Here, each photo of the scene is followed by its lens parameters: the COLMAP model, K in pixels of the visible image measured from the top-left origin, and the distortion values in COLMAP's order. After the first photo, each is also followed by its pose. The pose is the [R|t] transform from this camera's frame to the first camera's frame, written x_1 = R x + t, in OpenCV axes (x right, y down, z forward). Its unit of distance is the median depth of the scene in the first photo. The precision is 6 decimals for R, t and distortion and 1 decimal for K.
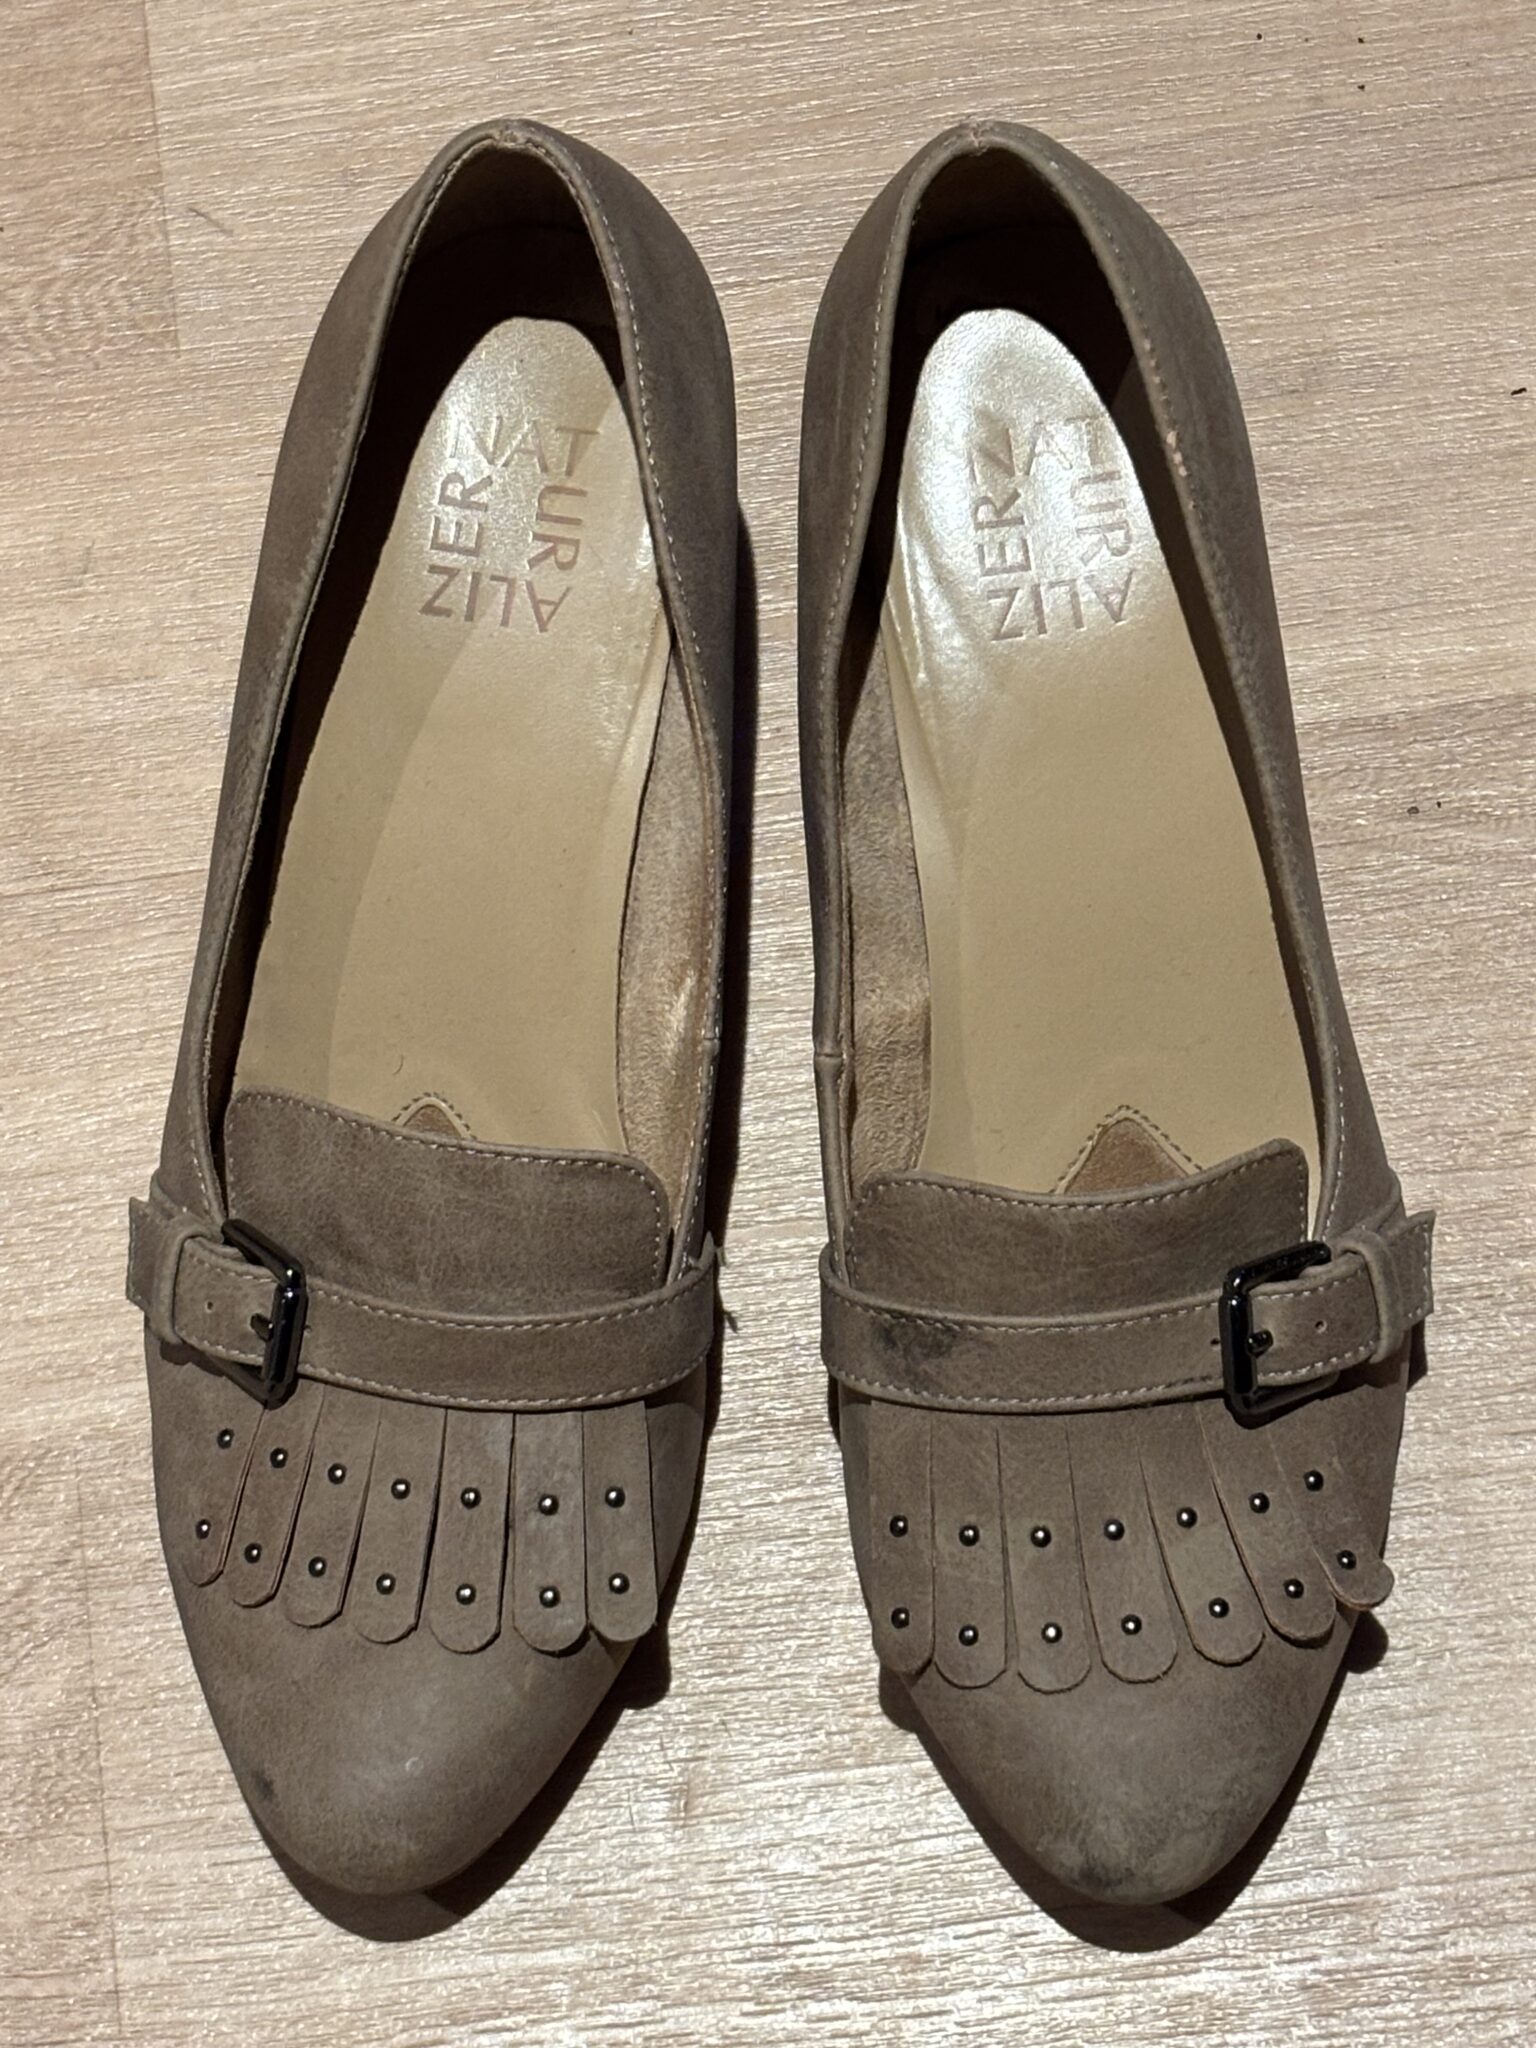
lens RADIAL K [[5186.8, 0, 768.0], [0, 5186.8, 1024.0], [0, 0, 1]] dist [0.271900, -0.246218]
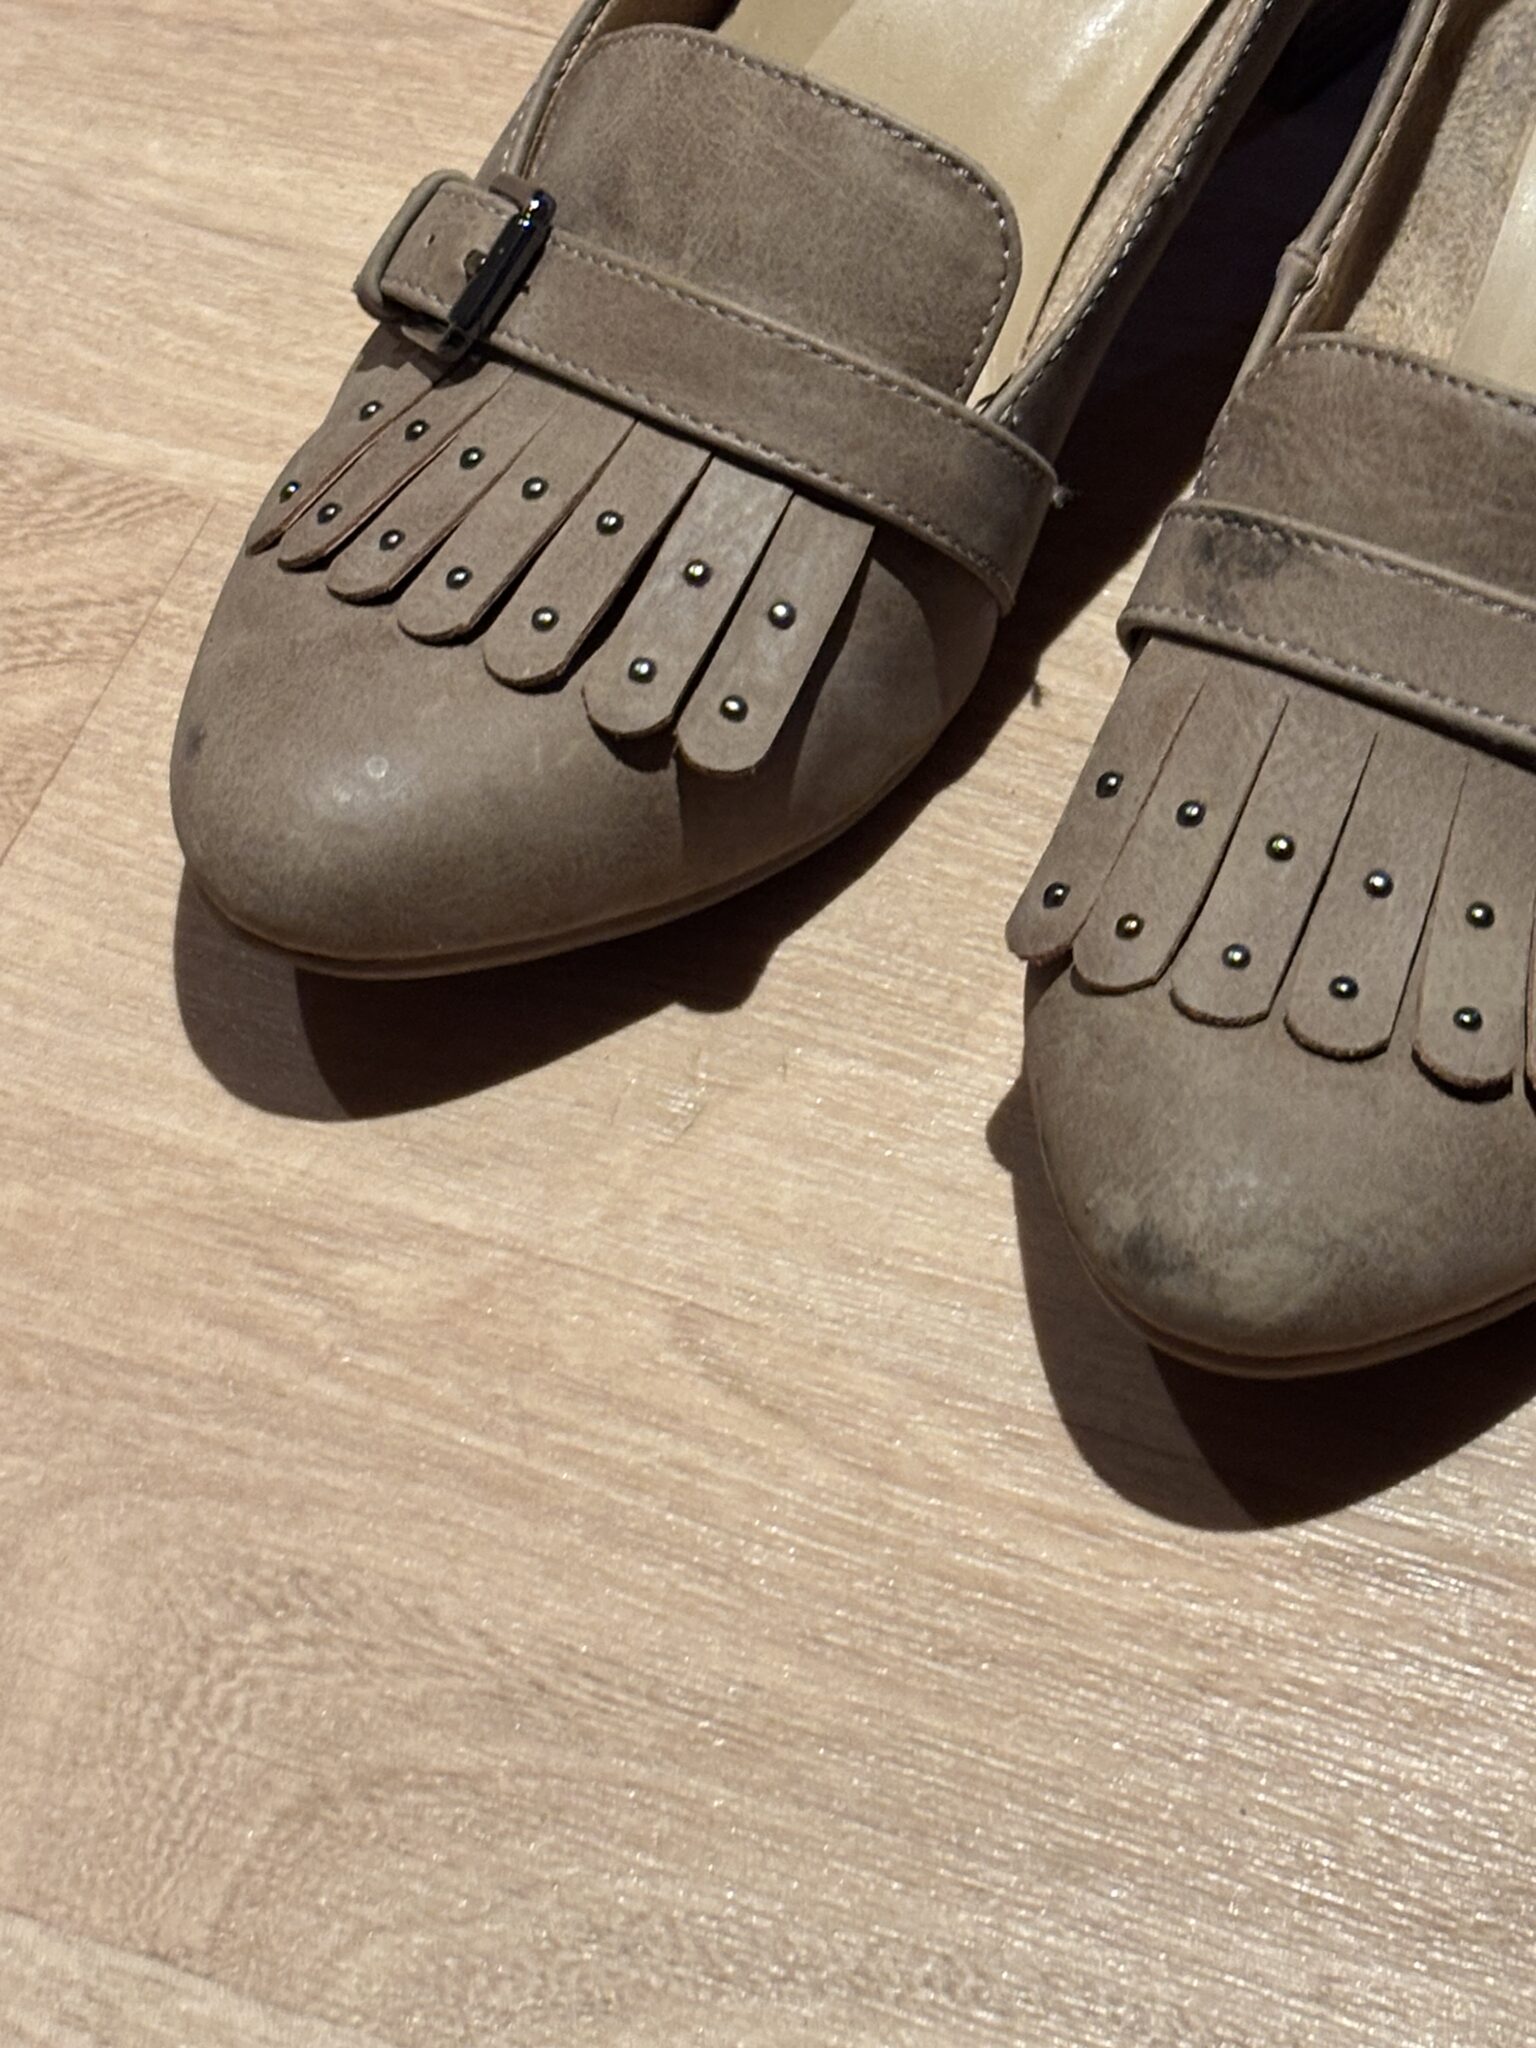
lens RADIAL K [[5186.8, 0, 768.0], [0, 5186.8, 1024.0], [0, 0, 1]] dist [0.271900, -0.246218]
pose [[0.885315, 0.389977, -0.253249, 0.180831], [-0.453544, 0.844320, -0.285345, 0.355463], [0.102545, 0.367480, 0.924361, 0.336439]]
